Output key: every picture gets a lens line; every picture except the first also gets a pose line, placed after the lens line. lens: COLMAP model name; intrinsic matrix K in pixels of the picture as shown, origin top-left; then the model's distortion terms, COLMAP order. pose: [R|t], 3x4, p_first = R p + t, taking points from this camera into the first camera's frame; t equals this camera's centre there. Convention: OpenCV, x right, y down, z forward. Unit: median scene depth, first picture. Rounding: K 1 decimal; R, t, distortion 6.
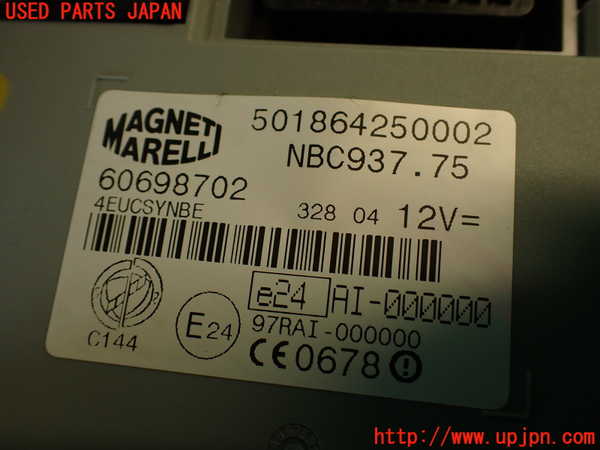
lens RADIAL K [[601.9, 0, 300.0], [0, 601.9, 225.0], [0, 0, 1]] dist [-0.039394, -0.011572]
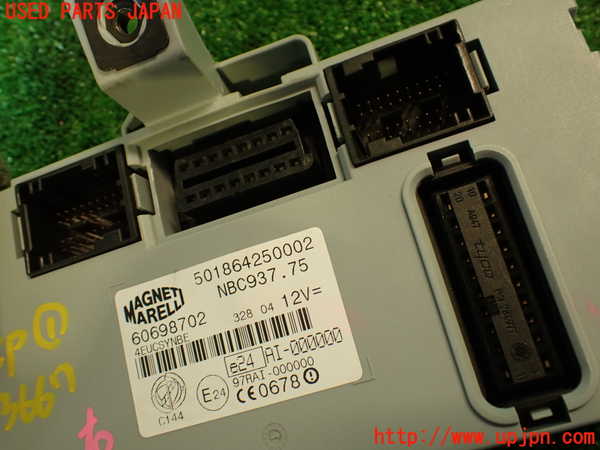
lens RADIAL K [[601.9, 0, 300.0], [0, 601.9, 225.0], [0, 0, 1]] dist [-0.039394, -0.011572]
pose [[0.920384, -0.388664, -0.042817, 0.376755], [0.388092, 0.921375, -0.021281, -0.170841], [0.047721, 0.002970, 0.998856, -0.862947]]
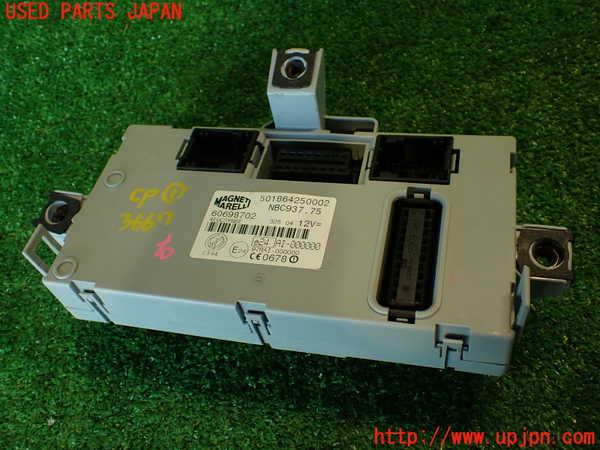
lens RADIAL K [[601.9, 0, 300.0], [0, 601.9, 225.0], [0, 0, 1]] dist [-0.039394, -0.011572]
pose [[0.992781, 0.054268, -0.106960, 0.513654], [-0.090784, 0.922796, -0.374440, 1.211554], [0.078383, 0.381448, 0.921061, -2.027063]]
